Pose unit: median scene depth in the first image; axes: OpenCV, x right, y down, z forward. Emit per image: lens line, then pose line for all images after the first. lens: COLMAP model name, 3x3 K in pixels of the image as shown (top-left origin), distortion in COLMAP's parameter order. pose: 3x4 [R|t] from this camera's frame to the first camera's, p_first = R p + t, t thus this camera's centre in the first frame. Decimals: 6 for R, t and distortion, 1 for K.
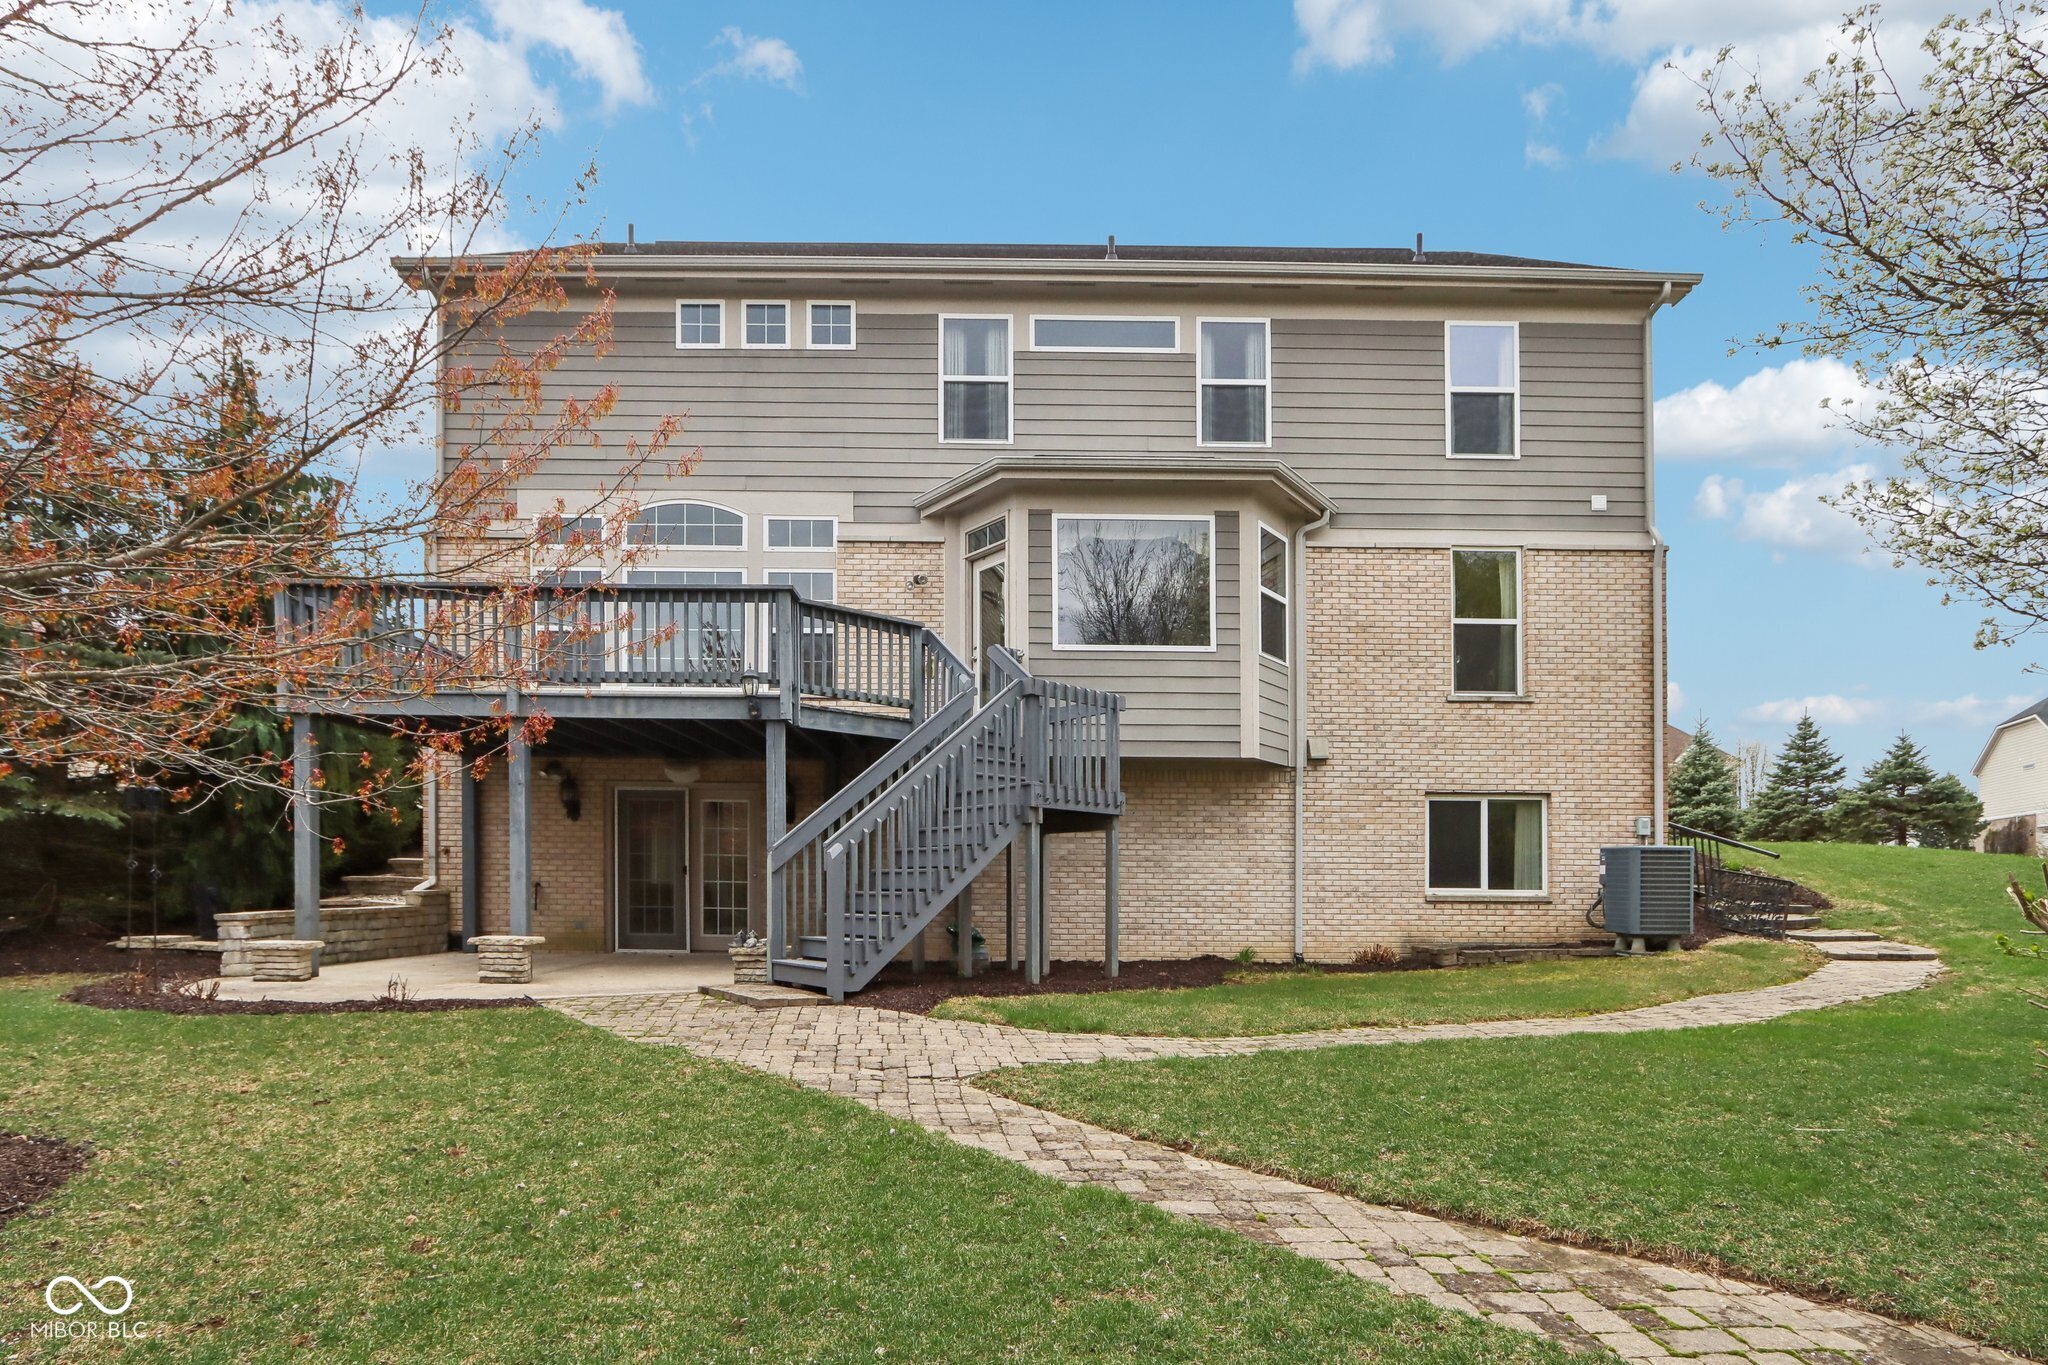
lens RADIAL K [[981.4, 0, 1020.4], [0, 981.4, 745.0], [0, 0, 1]] dist [-0.001195, 0.000536]
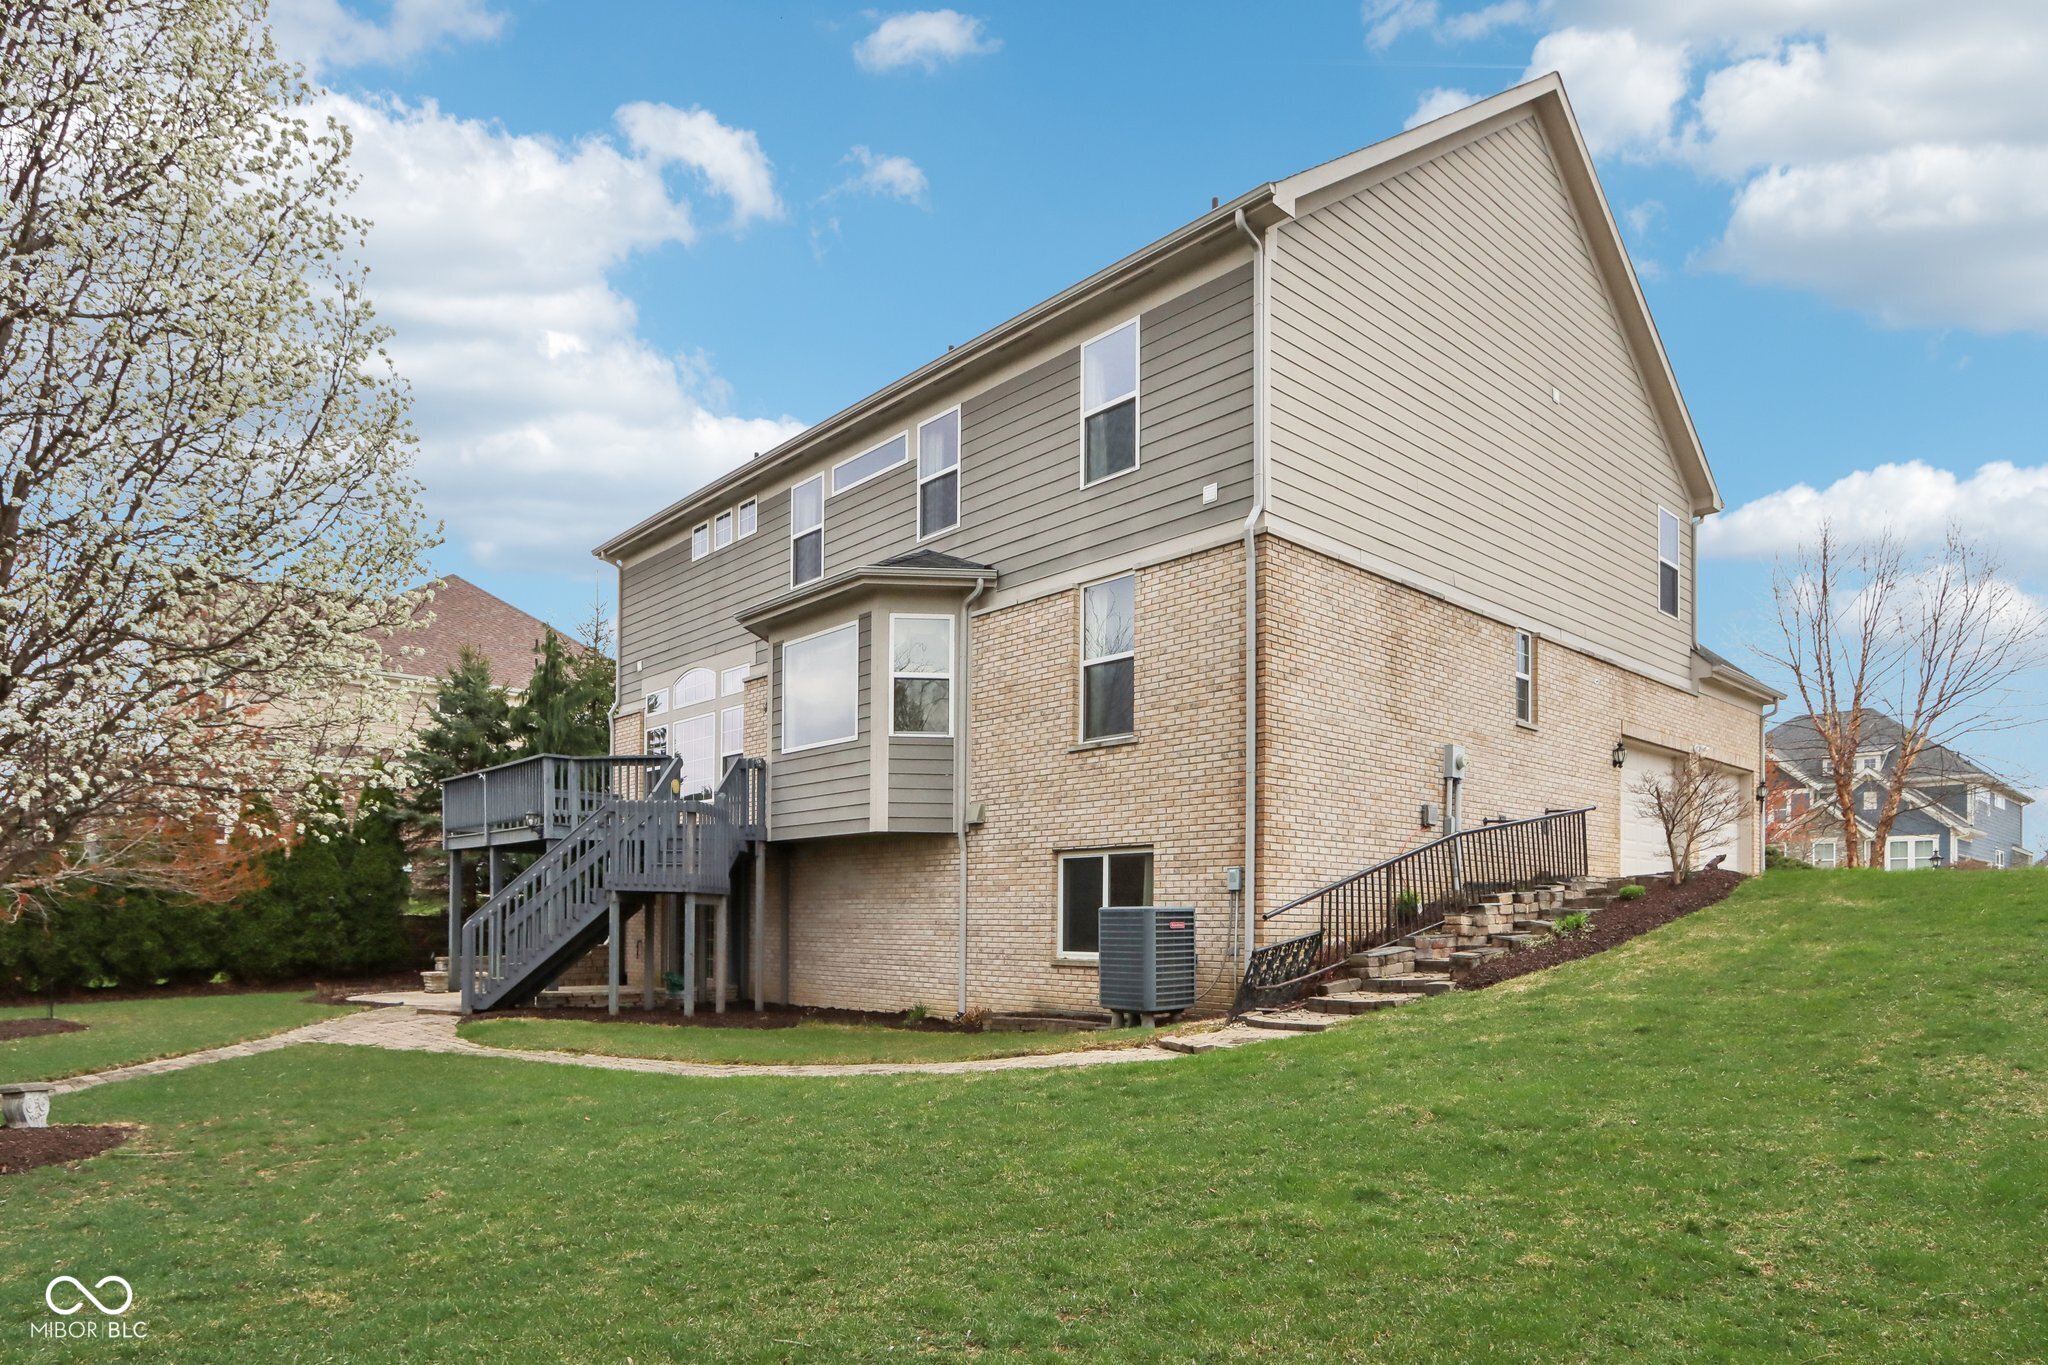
lens RADIAL K [[1161.7, 0, 1021.7], [0, 1161.7, 694.5], [0, 0, 1]] dist [-0.004106, -0.000432]
pose [[0.669877, -0.144954, -0.728185, 1.238769], [0.104902, 0.989397, -0.100449, 0.008337], [0.735024, -0.009099, 0.677980, 0.209319]]
